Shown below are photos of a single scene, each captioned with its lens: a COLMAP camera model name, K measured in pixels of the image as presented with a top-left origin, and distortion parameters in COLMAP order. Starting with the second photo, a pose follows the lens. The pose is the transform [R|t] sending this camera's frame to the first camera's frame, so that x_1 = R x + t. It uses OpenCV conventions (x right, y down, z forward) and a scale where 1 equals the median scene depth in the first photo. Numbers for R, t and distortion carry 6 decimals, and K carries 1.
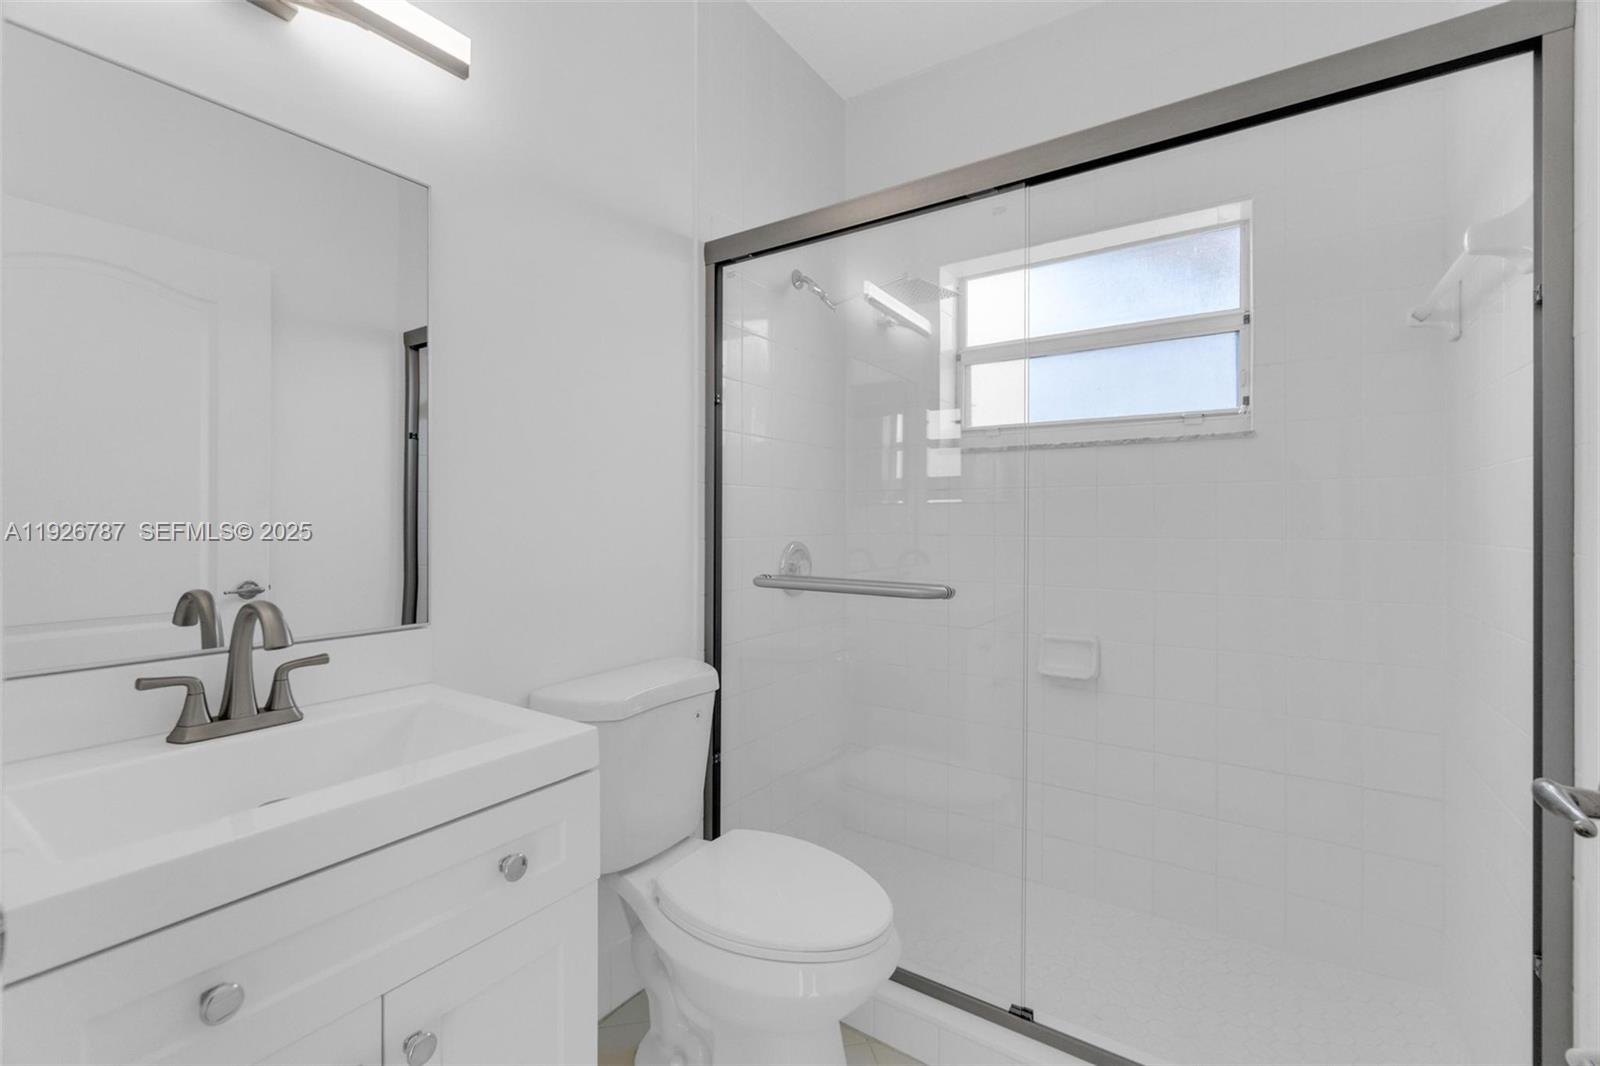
lens RADIAL K [[697.5, 0, 800.0], [0, 697.5, 533.0], [0, 0, 1]] dist [0.001903, 0.000570]
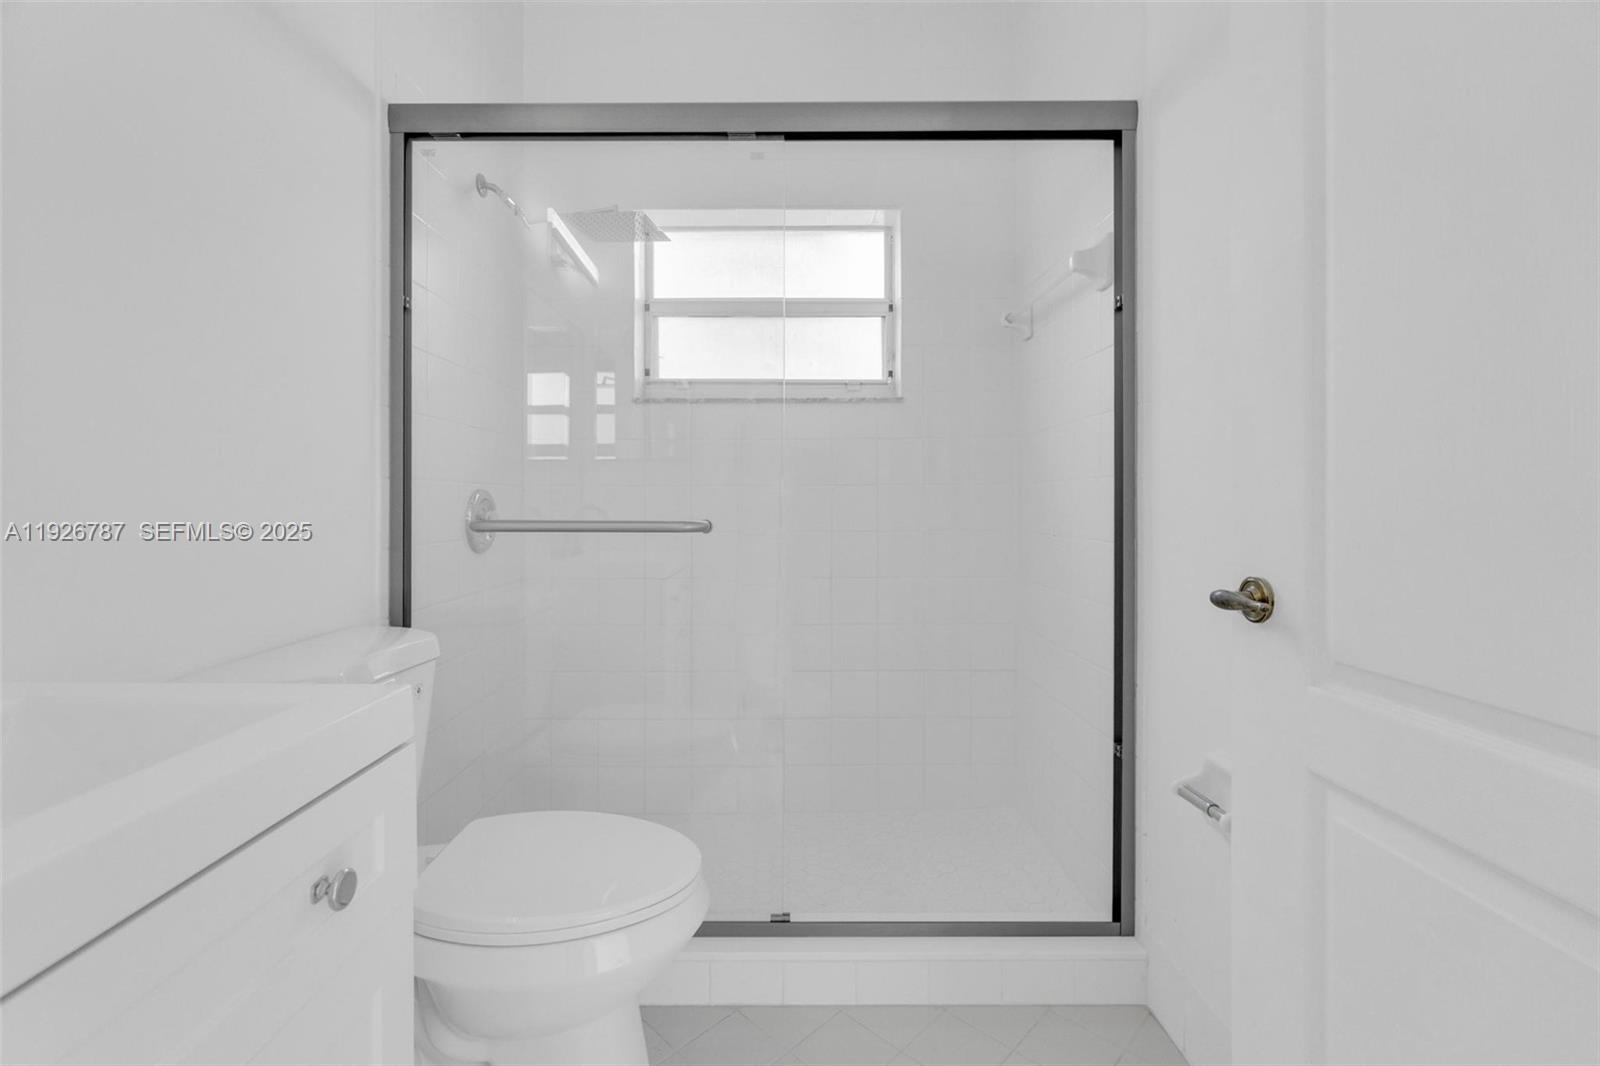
lens RADIAL K [[693.5, 0, 788.3], [0, 693.5, 521.0], [0, 0, 1]] dist [-0.001767, 0.000363]
pose [[0.826999, -0.017448, 0.561932, -0.204844], [0.014583, 0.999848, 0.009583, 0.056388], [-0.562014, 0.000270, 0.827128, 0.090525]]
